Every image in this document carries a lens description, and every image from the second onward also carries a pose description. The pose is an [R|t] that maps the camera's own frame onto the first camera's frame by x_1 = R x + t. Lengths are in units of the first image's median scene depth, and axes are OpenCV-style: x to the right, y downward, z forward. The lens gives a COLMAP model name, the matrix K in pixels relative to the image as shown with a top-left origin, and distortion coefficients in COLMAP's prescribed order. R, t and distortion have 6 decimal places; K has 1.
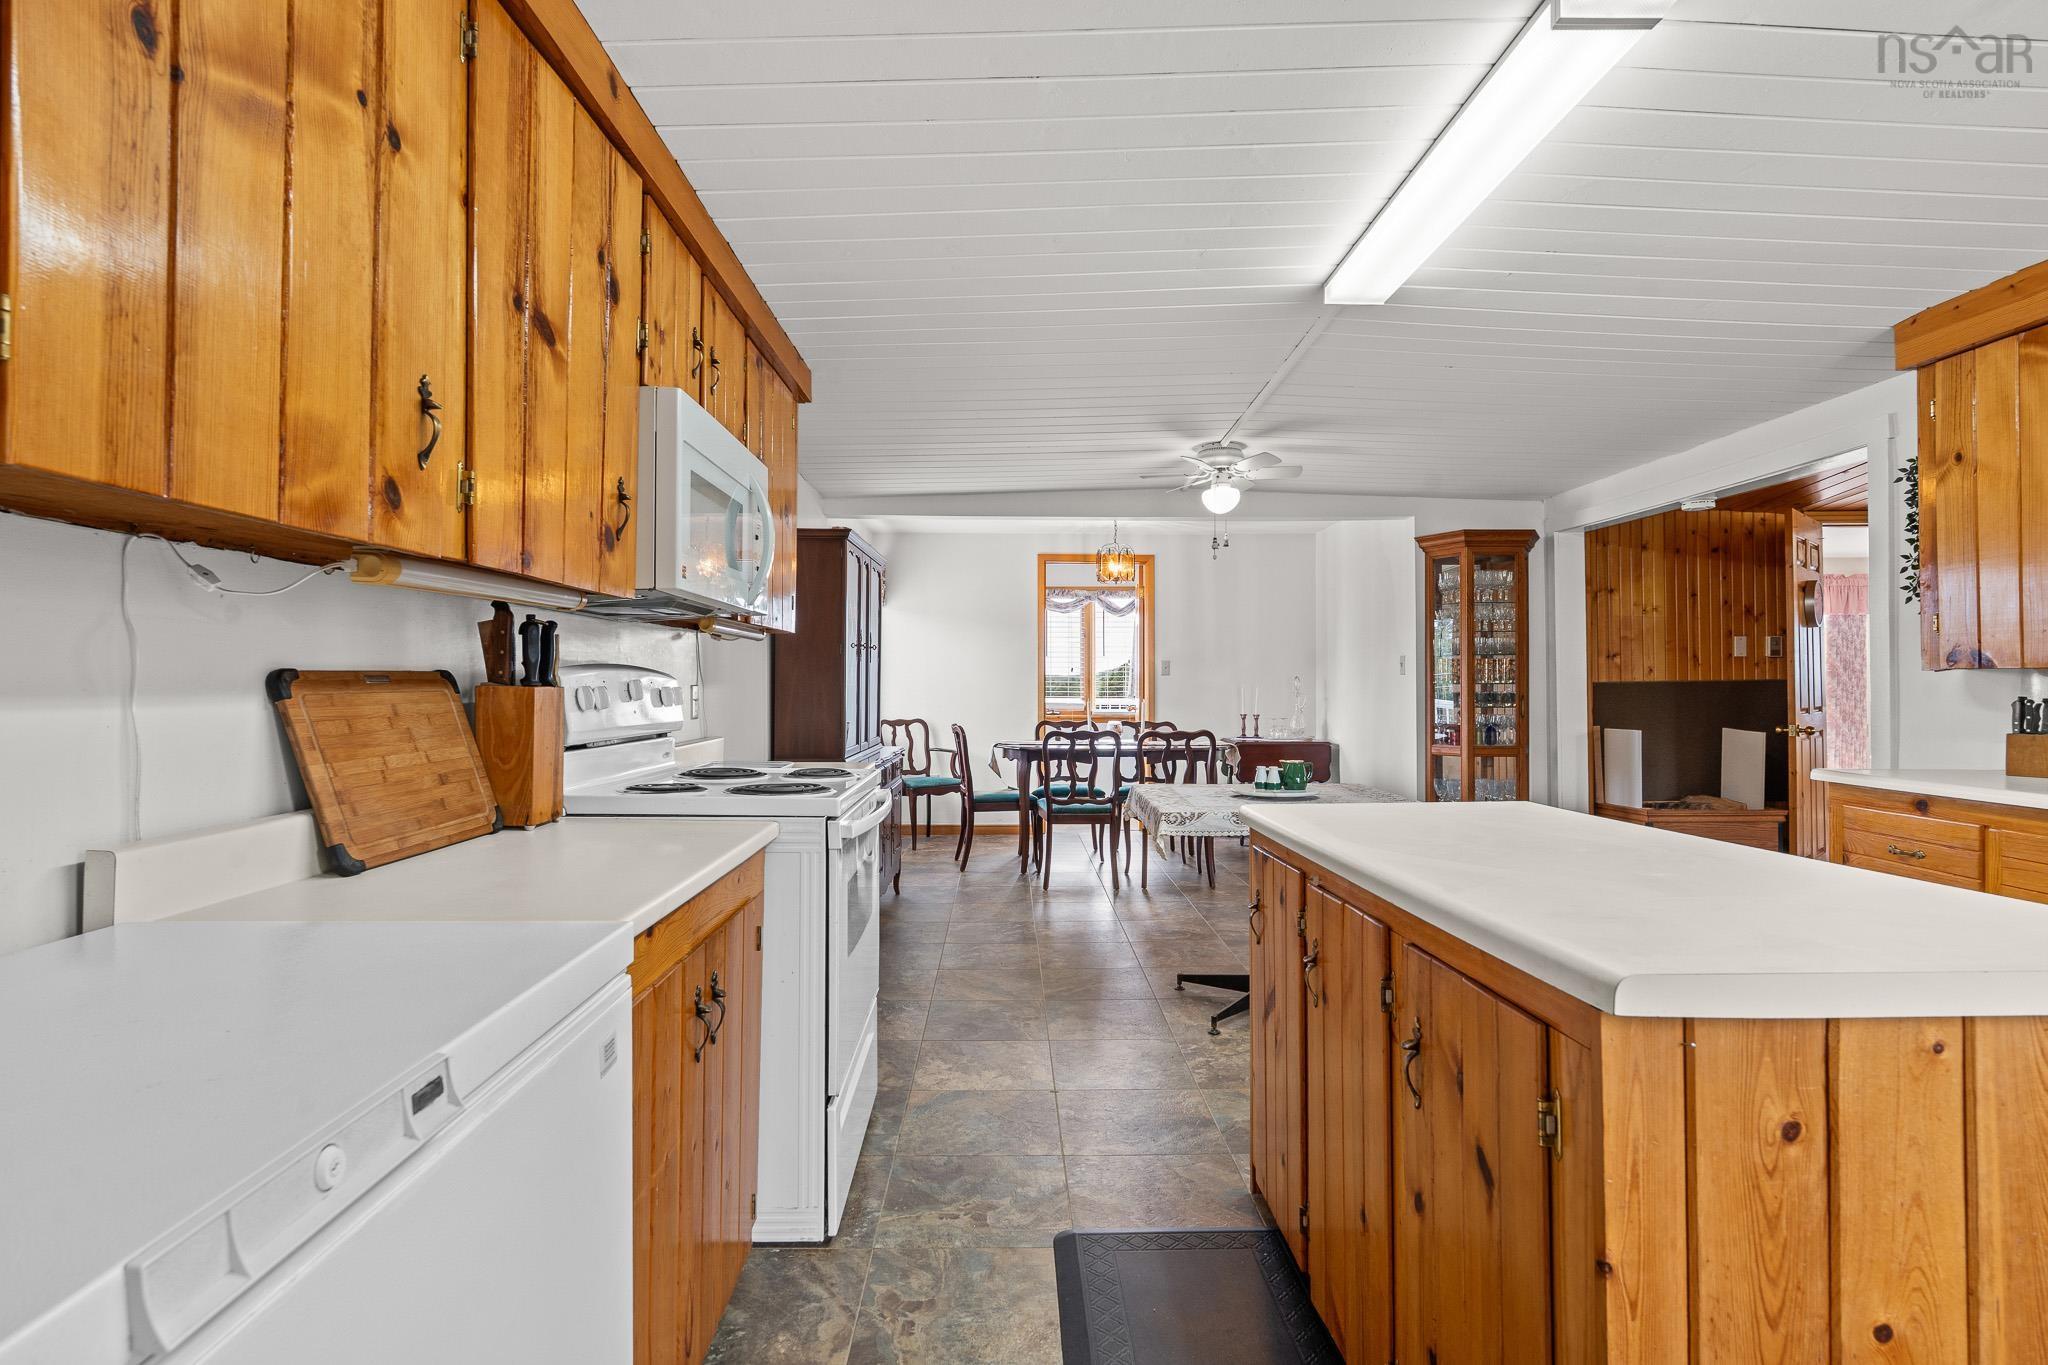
lens RADIAL K [[1031.6, 0, 1025.7], [0, 1031.6, 682.4], [0, 0, 1]] dist [-0.004895, 0.001270]
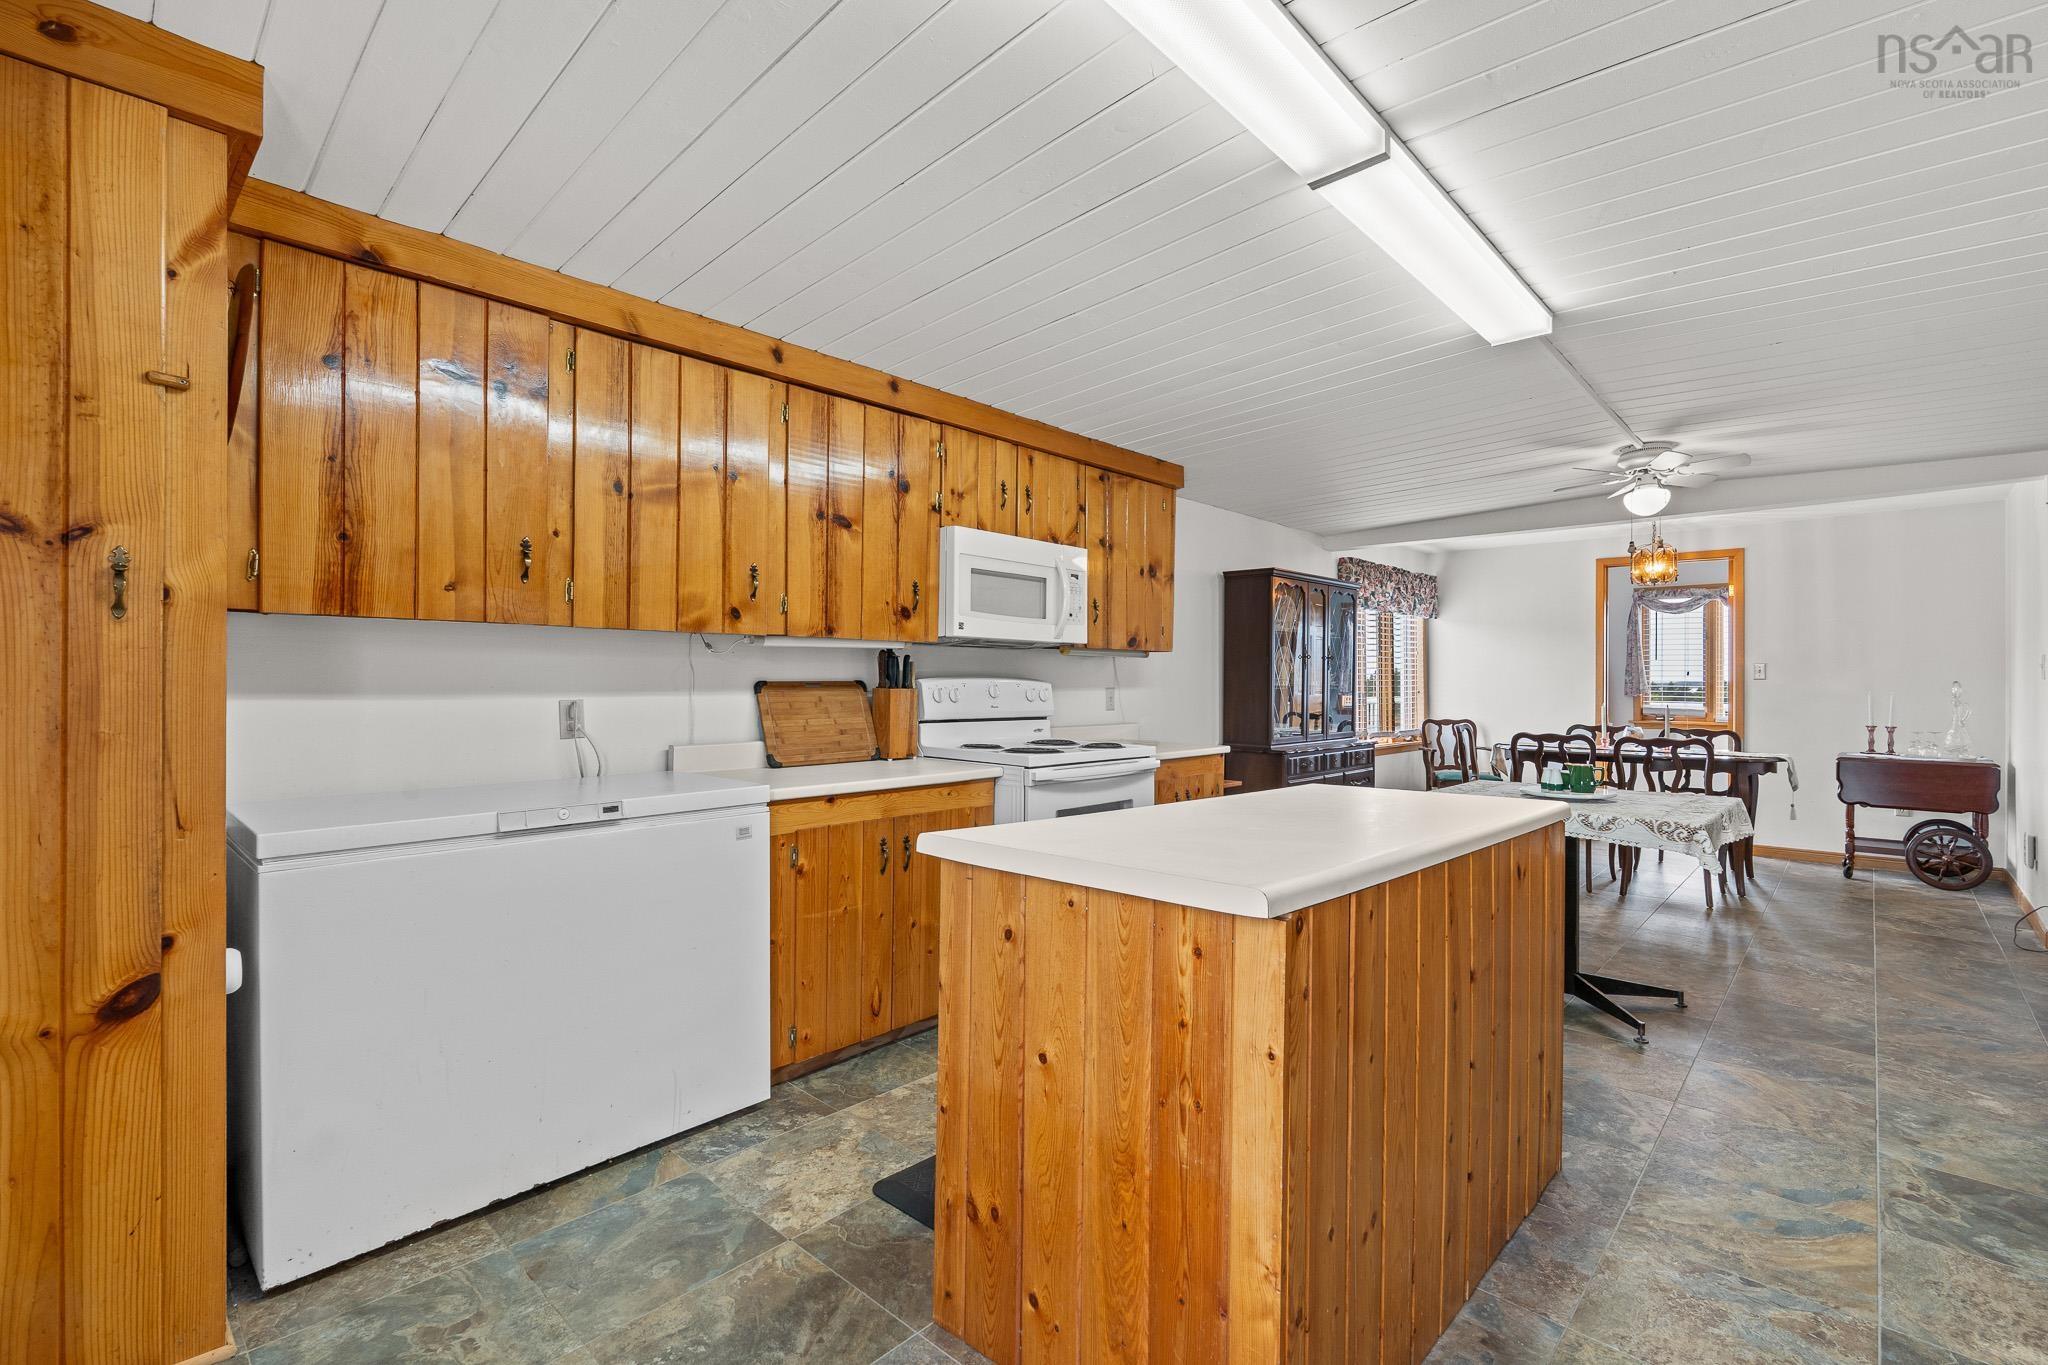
lens RADIAL K [[903.5, 0, 1019.3], [0, 903.5, 681.7], [0, 0, 1]] dist [-0.006924, 0.001124]
pose [[0.711995, -0.000608, -0.702184, 0.624827], [-0.002130, 0.999993, -0.003026, -0.003226], [0.702181, 0.003650, 0.711989, -0.045165]]
